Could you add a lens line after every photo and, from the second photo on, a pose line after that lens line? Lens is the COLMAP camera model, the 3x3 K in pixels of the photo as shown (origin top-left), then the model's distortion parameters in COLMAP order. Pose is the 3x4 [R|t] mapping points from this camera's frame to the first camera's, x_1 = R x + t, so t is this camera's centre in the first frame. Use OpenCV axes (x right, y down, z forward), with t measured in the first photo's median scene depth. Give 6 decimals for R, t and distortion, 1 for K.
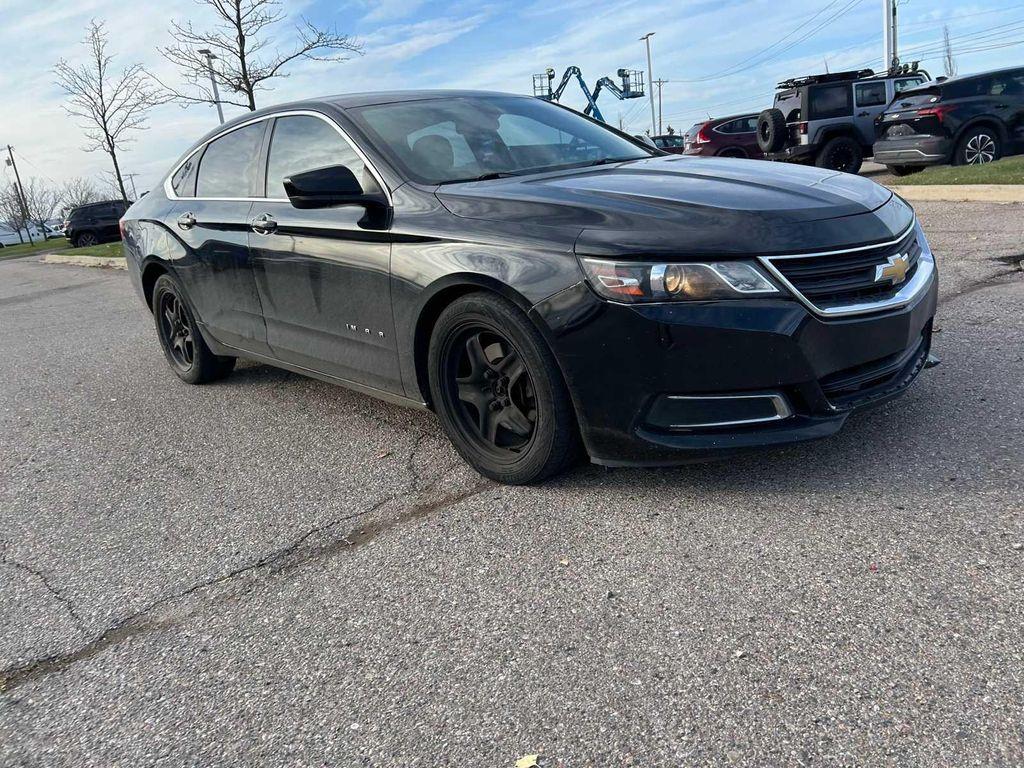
lens RADIAL K [[768.9, 0, 515.1], [0, 768.9, 370.8], [0, 0, 1]] dist [0.053557, -0.055472]
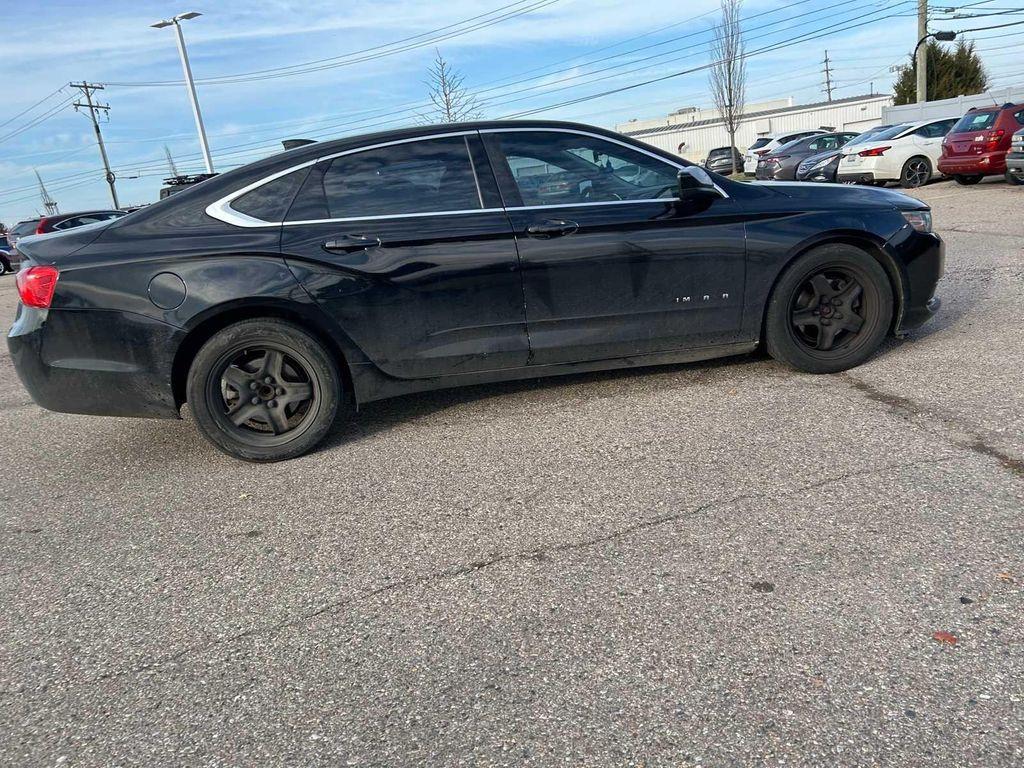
lens RADIAL K [[768.9, 0, 518.1], [0, 768.9, 376.8], [0, 0, 1]] dist [0.053557, -0.055472]
pose [[0.562821, -0.149467, 0.812953, -1.030356], [0.257645, 0.966239, -0.000722, -0.003417], [-0.785399, 0.209860, 0.582329, 0.389843]]
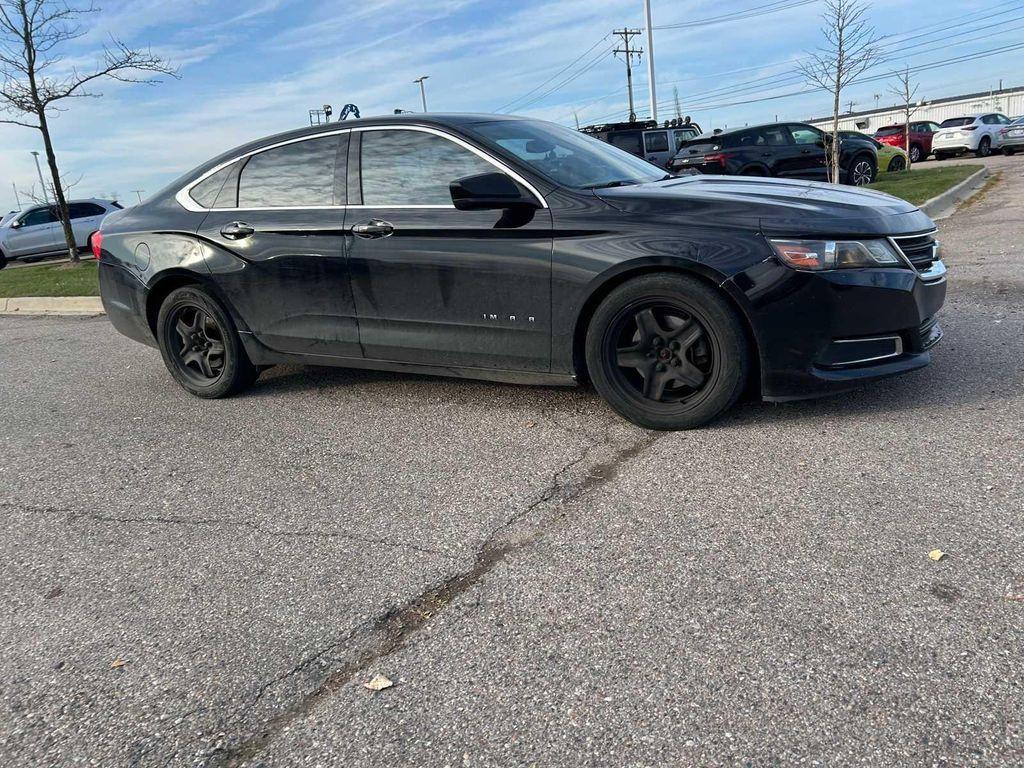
lens RADIAL K [[768.9, 0, 519.3], [0, 768.9, 383.5], [0, 0, 1]] dist [0.053557, -0.055472]
pose [[0.951084, -0.058033, 0.303433, -0.390518], [0.068163, 0.997412, -0.022892, 0.053106], [-0.301319, 0.042456, 0.952578, -0.062631]]
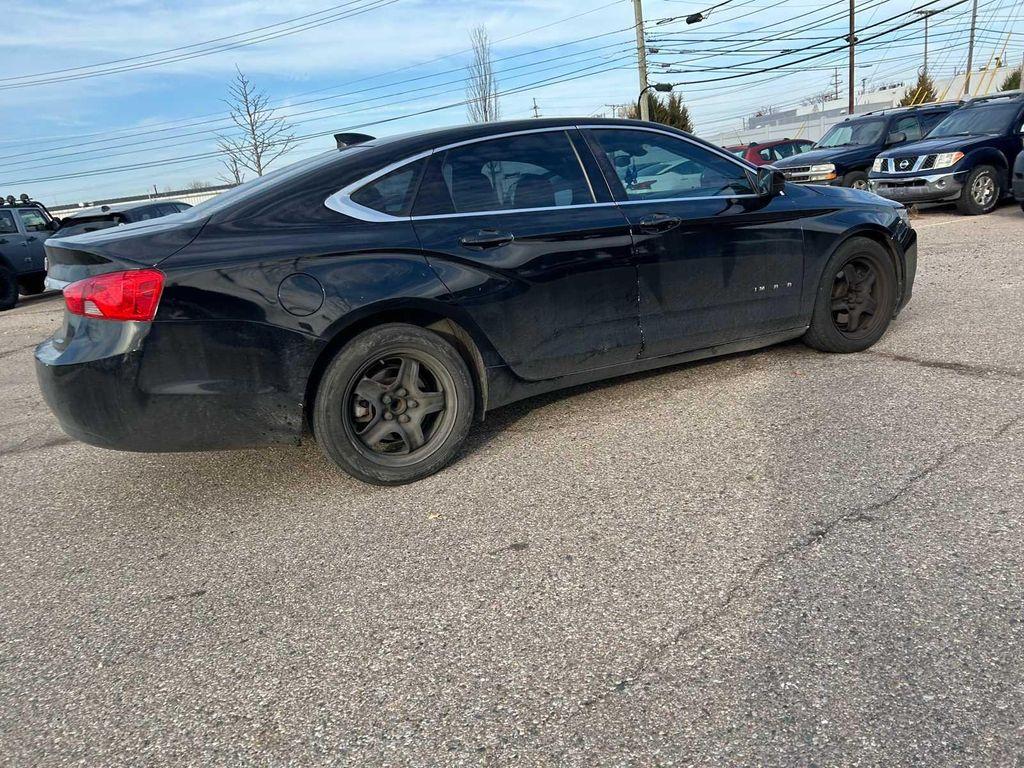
lens RADIAL K [[768.9, 0, 518.4], [0, 768.9, 377.3], [0, 0, 1]] dist [0.053557, -0.055472]
pose [[0.249488, -0.144241, 0.957575, -1.194834], [0.326111, 0.943601, 0.057171, -0.092521], [-0.911815, 0.298012, 0.282456, 0.786164]]
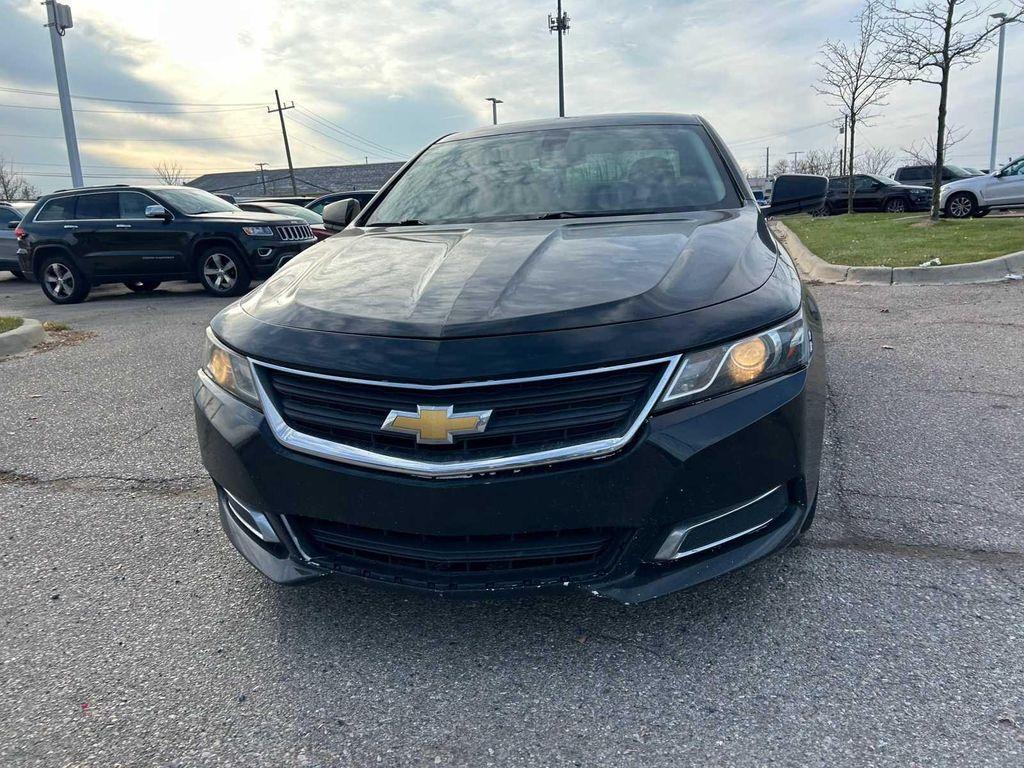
lens RADIAL K [[768.9, 0, 522.5], [0, 768.9, 367.9], [0, 0, 1]] dist [0.053557, -0.055472]
pose [[0.572410, 0.251621, -0.780406, 0.624907], [-0.223084, 0.963641, 0.147073, -0.175972], [0.789037, 0.089910, 0.607730, 0.365610]]
